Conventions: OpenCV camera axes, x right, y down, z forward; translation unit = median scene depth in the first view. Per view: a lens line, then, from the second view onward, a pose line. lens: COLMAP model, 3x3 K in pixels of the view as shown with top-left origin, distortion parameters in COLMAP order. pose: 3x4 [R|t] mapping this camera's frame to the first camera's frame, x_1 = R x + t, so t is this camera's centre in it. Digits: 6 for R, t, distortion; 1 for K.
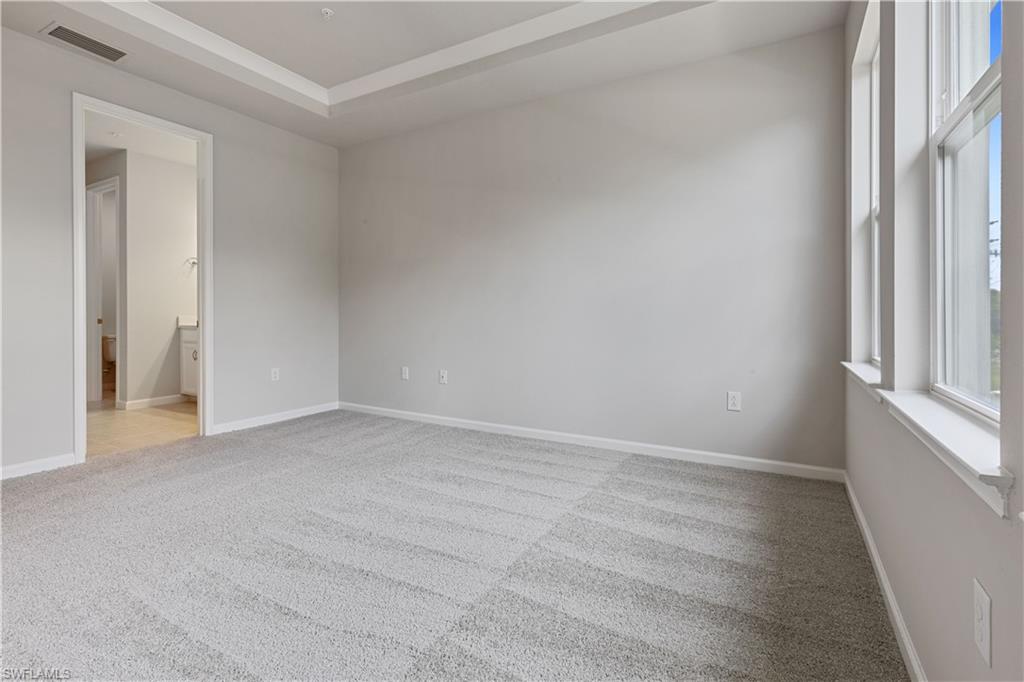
lens RADIAL K [[471.4, 0, 514.5], [0, 471.4, 313.8], [0, 0, 1]] dist [0.004165, -0.000327]
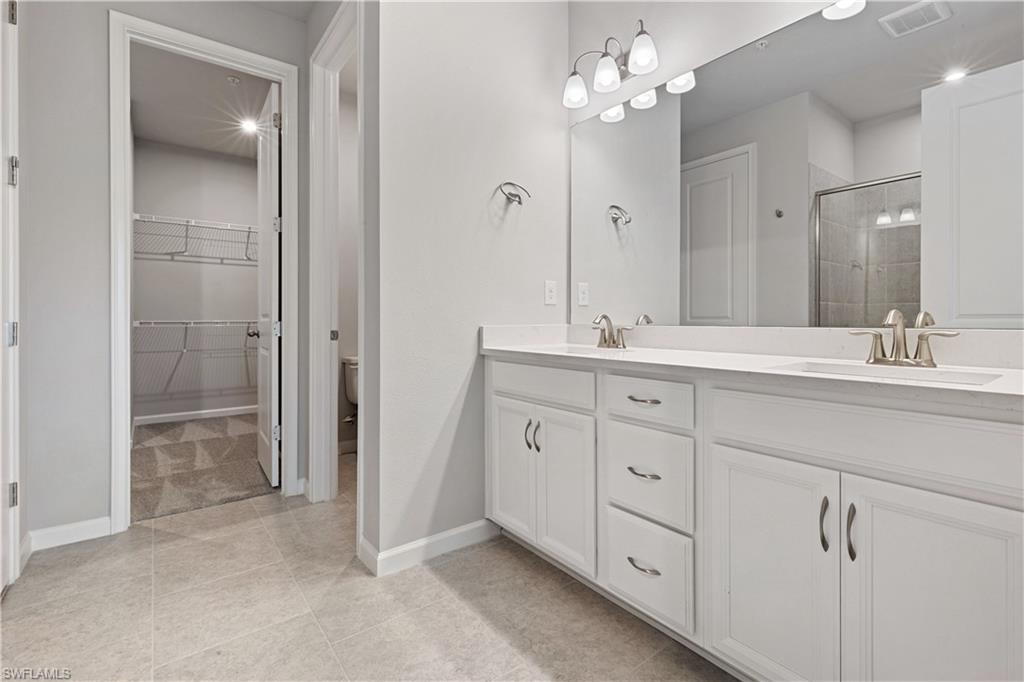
lens RADIAL K [[453.5, 0, 510.2], [0, 453.5, 318.3], [0, 0, 1]] dist [0.001781, 0.000020]
pose [[0.928409, 0.004900, -0.371527, -0.546674], [-0.004017, 0.999987, 0.003152, -0.002386], [0.371537, -0.001434, 0.928417, 0.652067]]
